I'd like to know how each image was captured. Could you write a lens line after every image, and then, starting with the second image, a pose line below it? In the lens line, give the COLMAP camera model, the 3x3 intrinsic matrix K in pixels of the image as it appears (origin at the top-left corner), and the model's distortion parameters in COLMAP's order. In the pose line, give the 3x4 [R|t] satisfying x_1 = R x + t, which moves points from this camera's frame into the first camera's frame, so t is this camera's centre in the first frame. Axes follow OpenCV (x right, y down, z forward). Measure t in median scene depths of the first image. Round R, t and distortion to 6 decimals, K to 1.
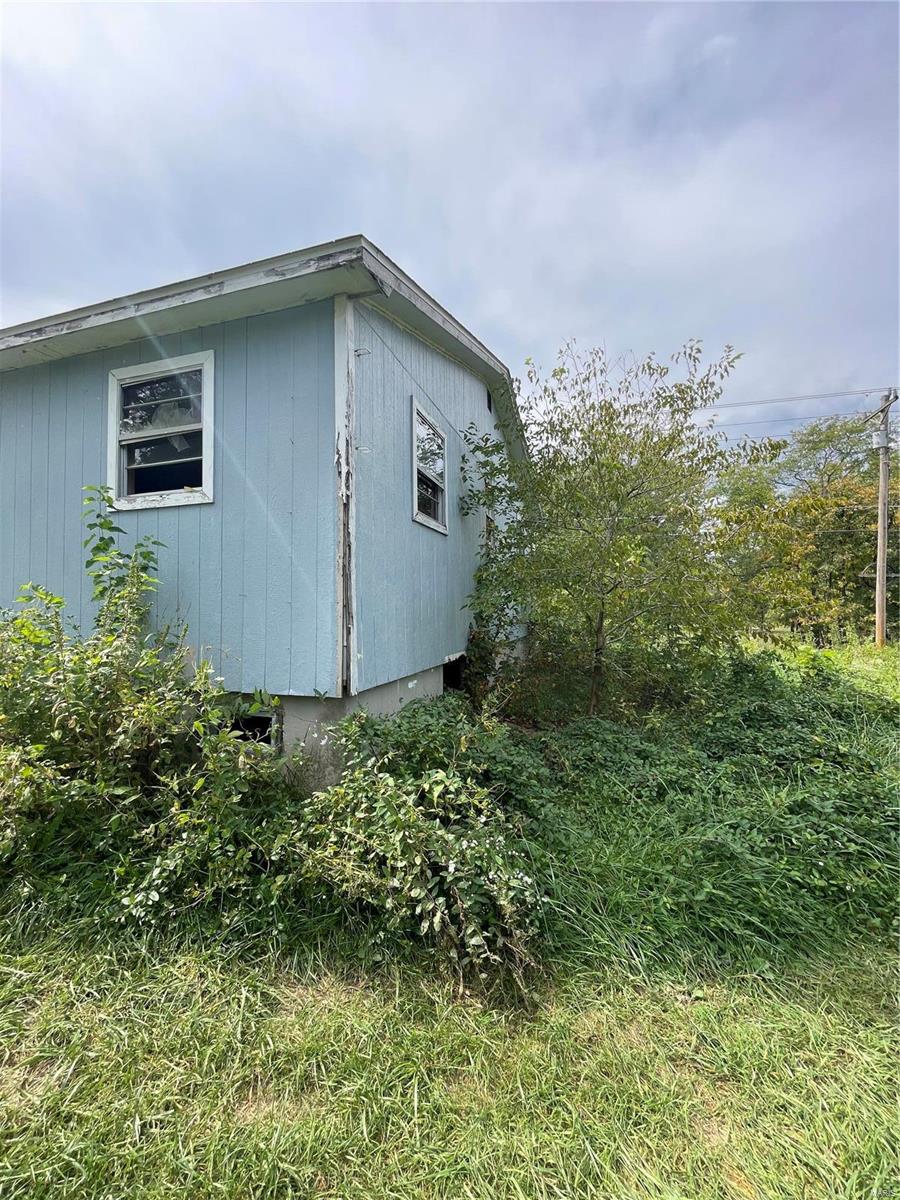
lens RADIAL K [[484.2, 0, 446.6], [0, 484.2, 600.3], [0, 0, 1]] dist [-0.003088, 0.000505]
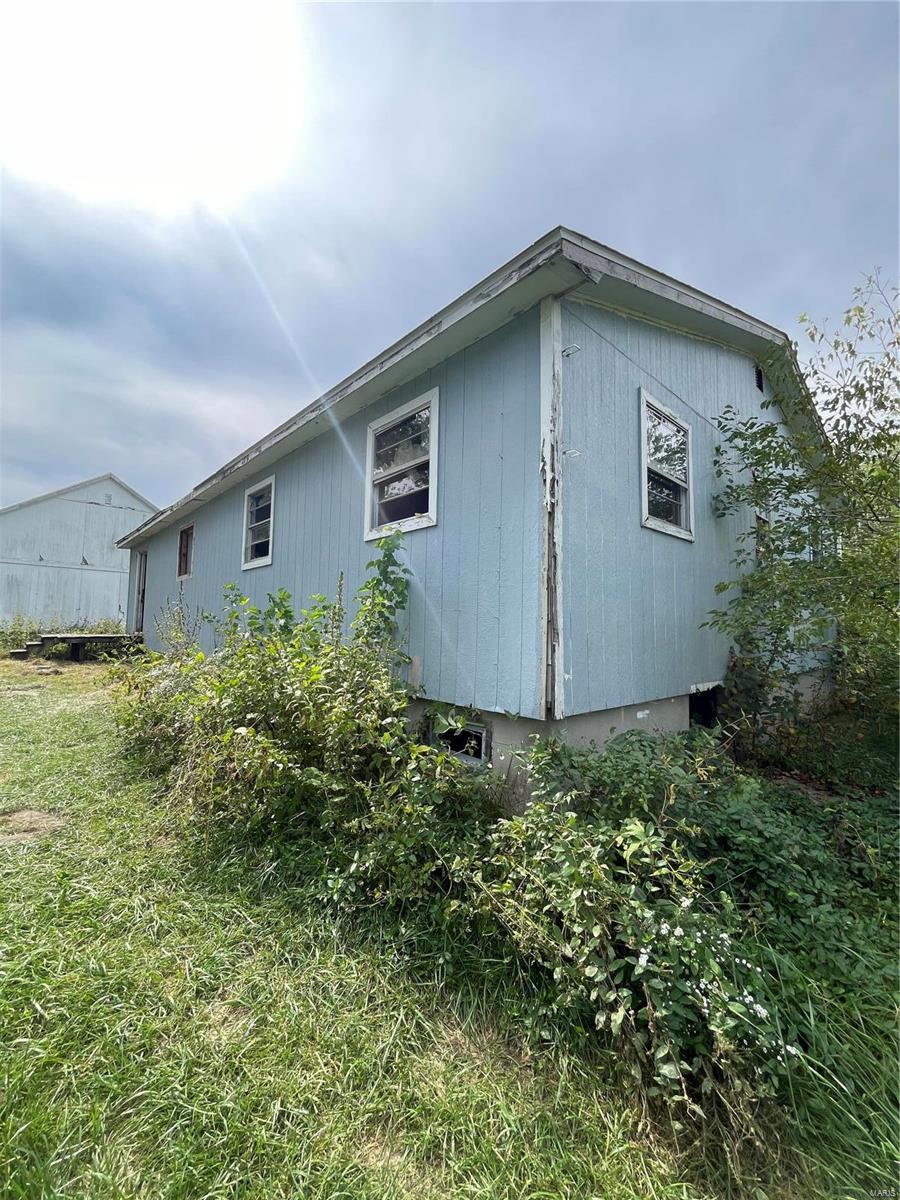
lens RADIAL K [[484.2, 0, 452.1], [0, 484.2, 600.2], [0, 0, 1]] dist [-0.003088, 0.000505]
pose [[0.867621, -0.013540, -0.497041, 0.091766], [-0.008375, 0.999089, -0.041836, 0.011820], [0.497155, 0.040461, 0.866718, 0.099845]]
